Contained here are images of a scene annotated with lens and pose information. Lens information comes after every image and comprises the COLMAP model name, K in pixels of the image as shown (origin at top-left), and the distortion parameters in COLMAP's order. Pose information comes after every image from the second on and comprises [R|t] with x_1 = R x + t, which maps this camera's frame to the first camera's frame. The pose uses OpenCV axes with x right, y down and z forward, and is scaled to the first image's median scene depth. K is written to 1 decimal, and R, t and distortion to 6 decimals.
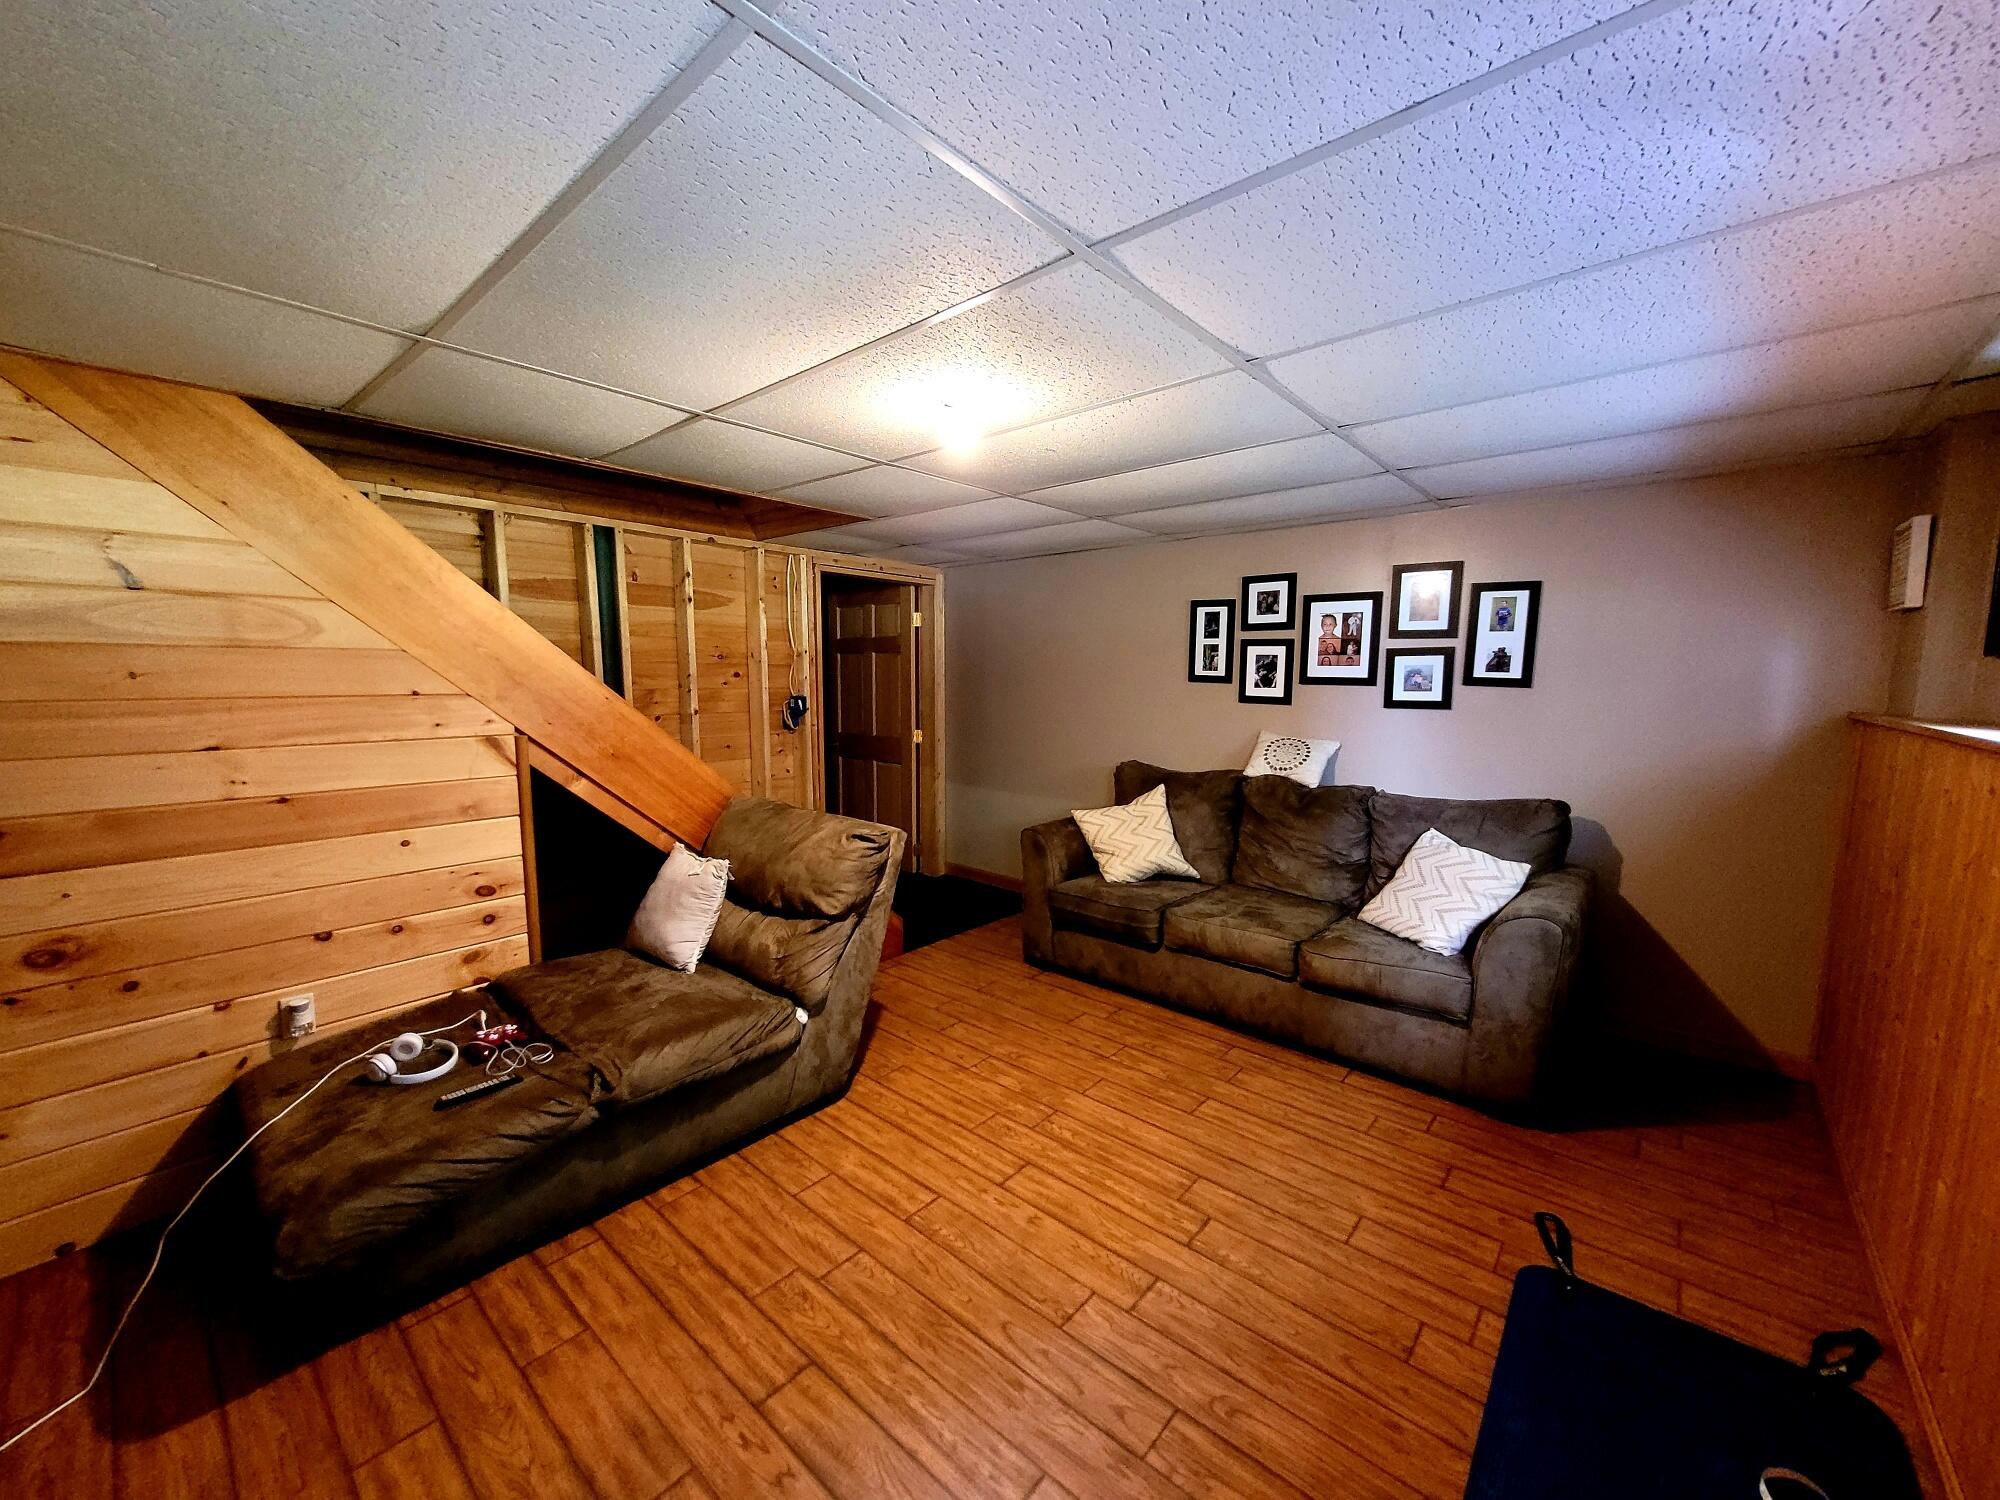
lens RADIAL K [[773.5, 0, 998.5], [0, 773.5, 760.0], [0, 0, 1]] dist [0.003760, -0.000243]
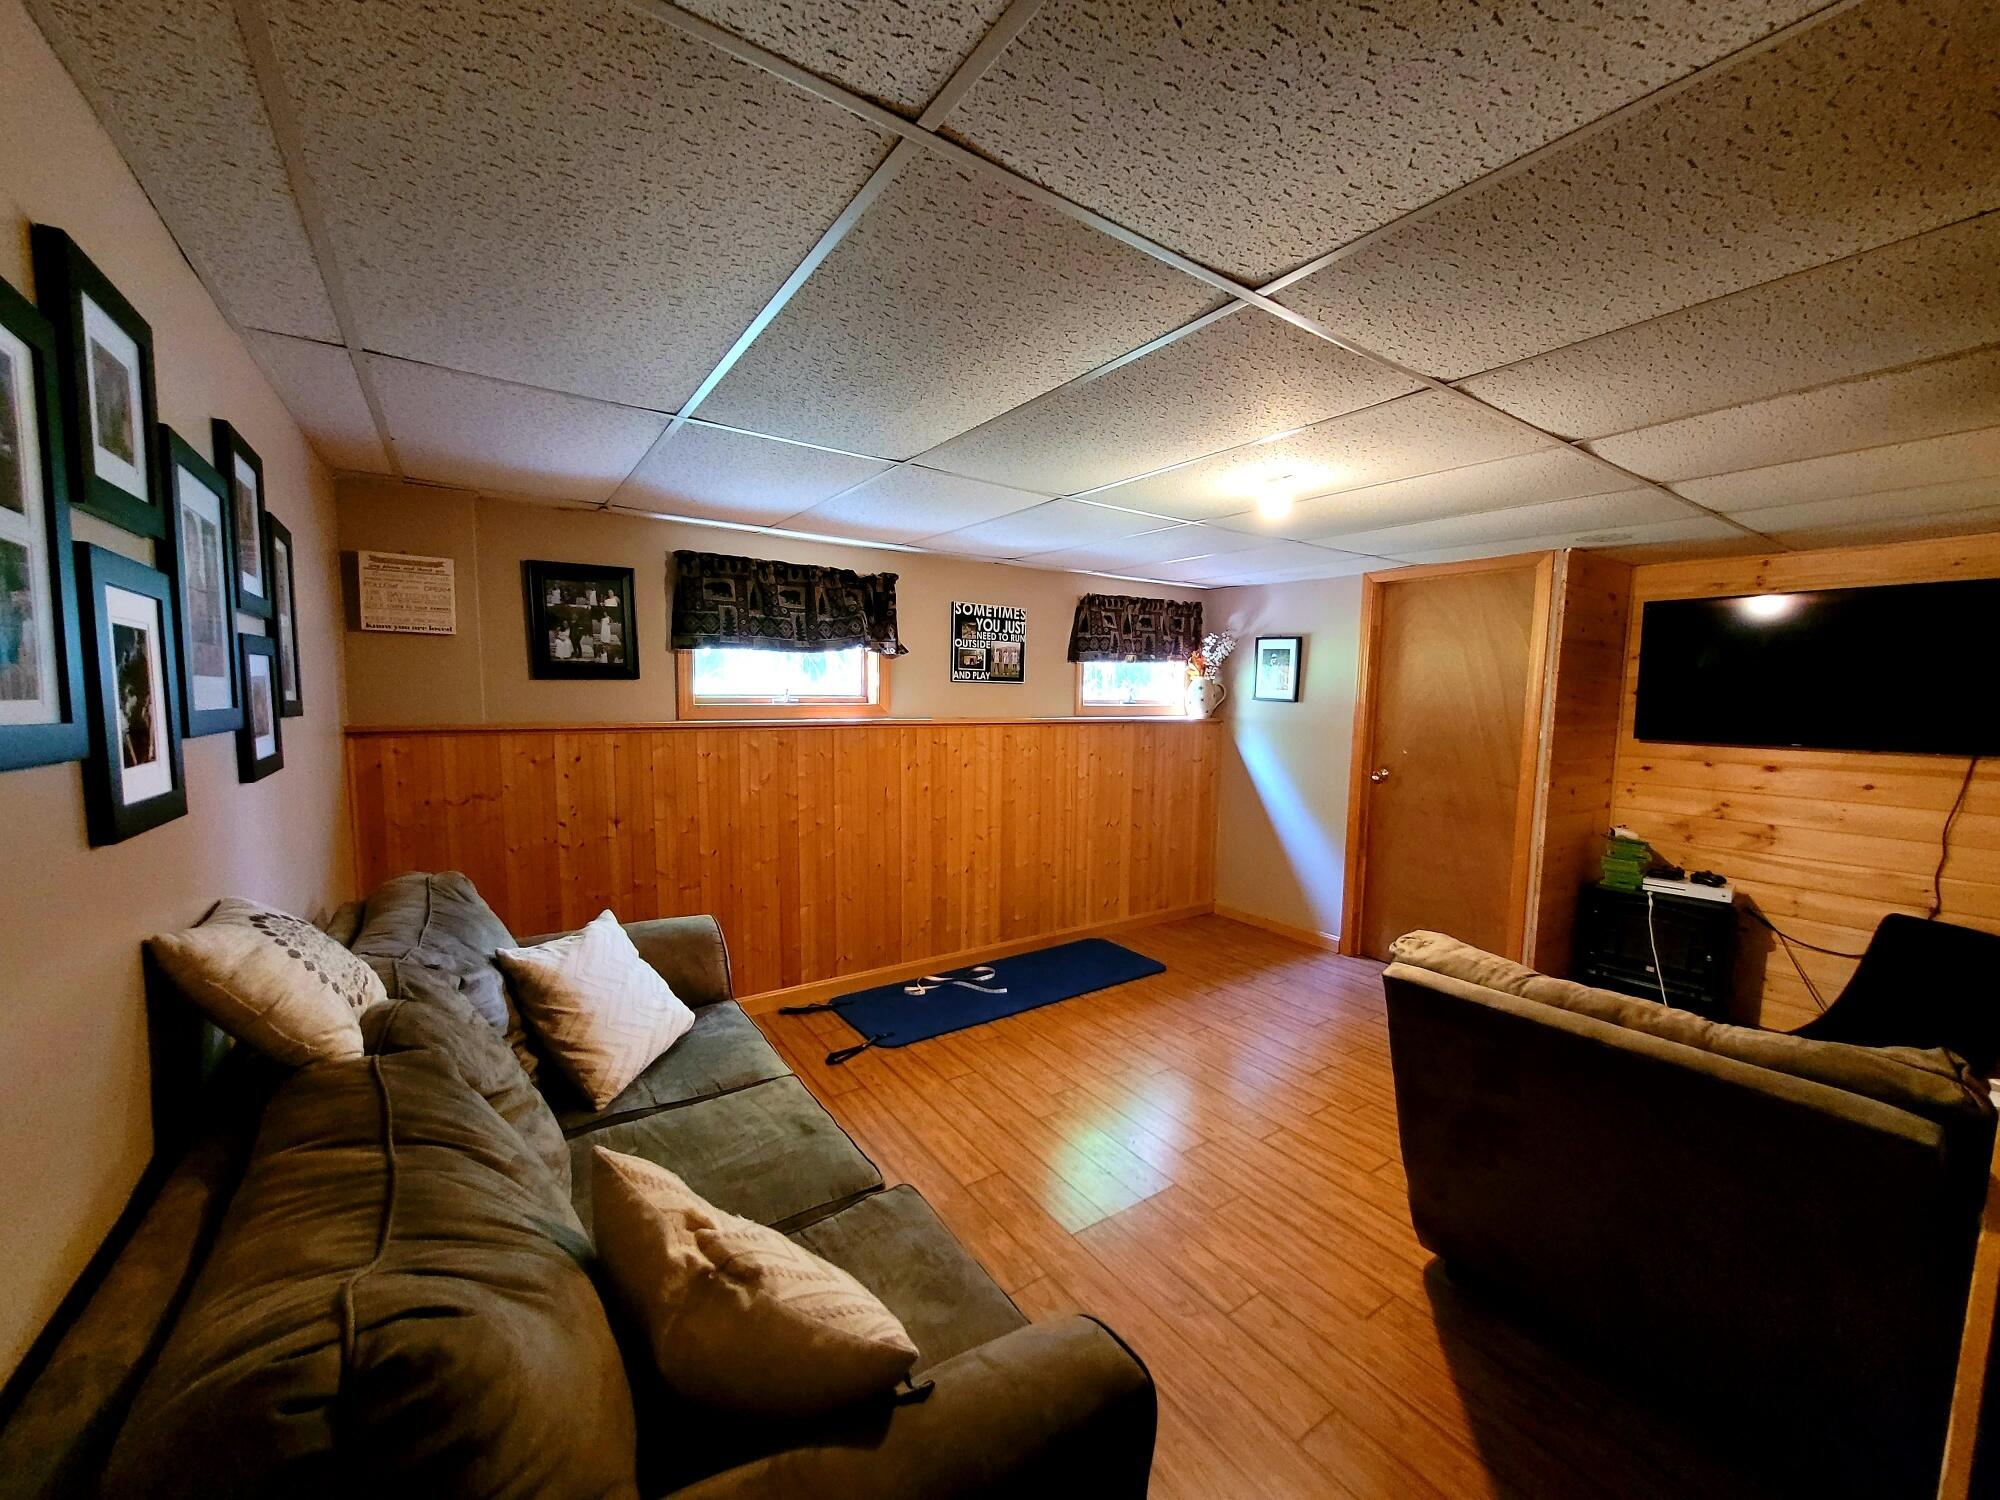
lens RADIAL K [[773.5, 0, 996.6], [0, 773.5, 759.9], [0, 0, 1]] dist [0.003760, -0.000243]
pose [[-0.966744, -0.042279, 0.252226, 0.043623], [0.008205, 0.980605, 0.195821, -0.259557], [-0.255613, 0.191378, -0.947648, 2.136533]]
